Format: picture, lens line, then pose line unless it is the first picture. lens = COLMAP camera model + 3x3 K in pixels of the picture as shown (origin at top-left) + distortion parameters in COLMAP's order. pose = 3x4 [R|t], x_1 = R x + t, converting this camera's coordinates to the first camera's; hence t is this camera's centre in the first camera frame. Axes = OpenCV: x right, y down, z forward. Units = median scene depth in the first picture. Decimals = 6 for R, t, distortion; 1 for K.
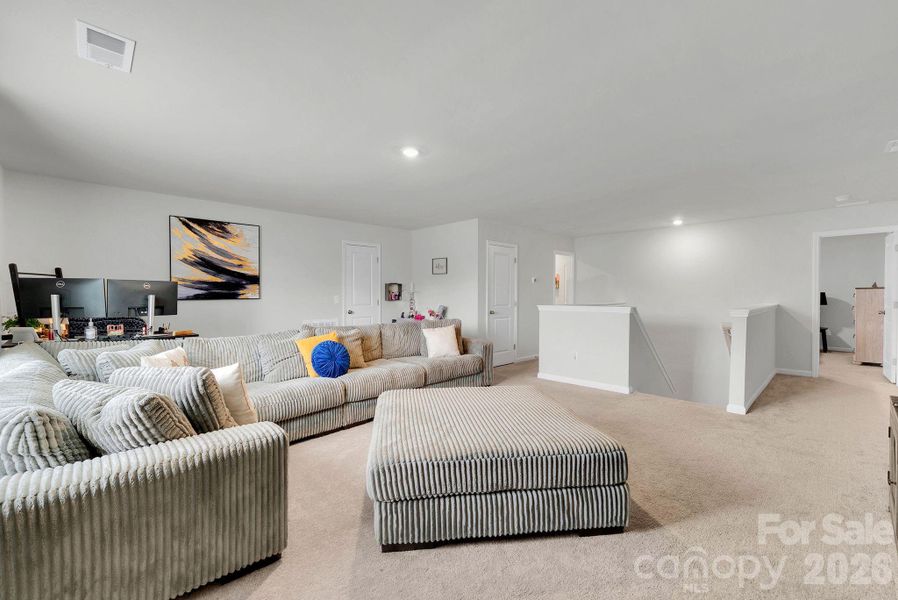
lens RADIAL K [[391.1, 0, 448.5], [0, 391.1, 303.3], [0, 0, 1]] dist [-0.001259, -0.000215]
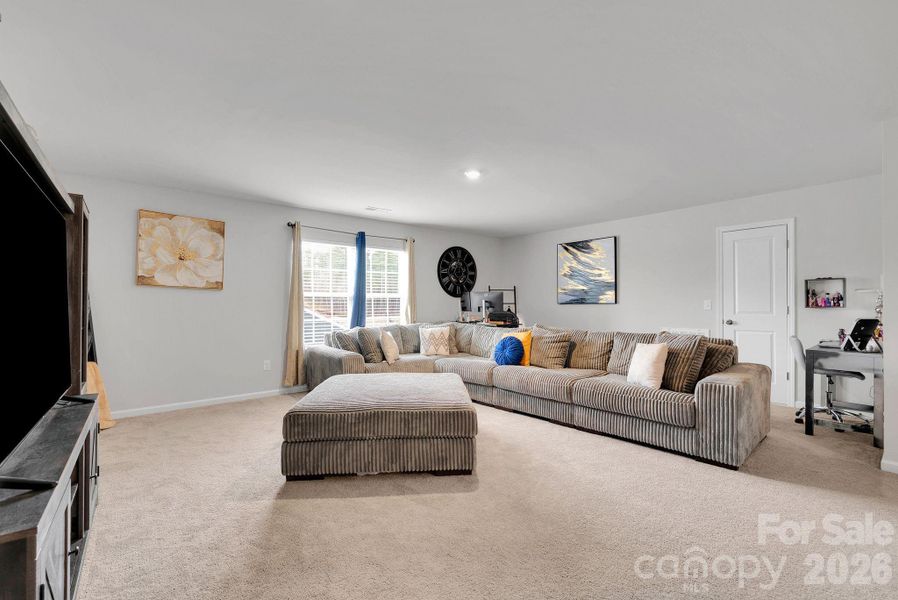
lens RADIAL K [[391.1, 0, 448.5], [0, 391.1, 303.3], [0, 0, 1]] dist [-0.001259, -0.000215]
pose [[-0.094938, -0.005106, -0.995470, 0.691661], [-0.026018, 0.999658, -0.002646, 0.003235], [0.995143, 0.025649, -0.095039, 0.697683]]
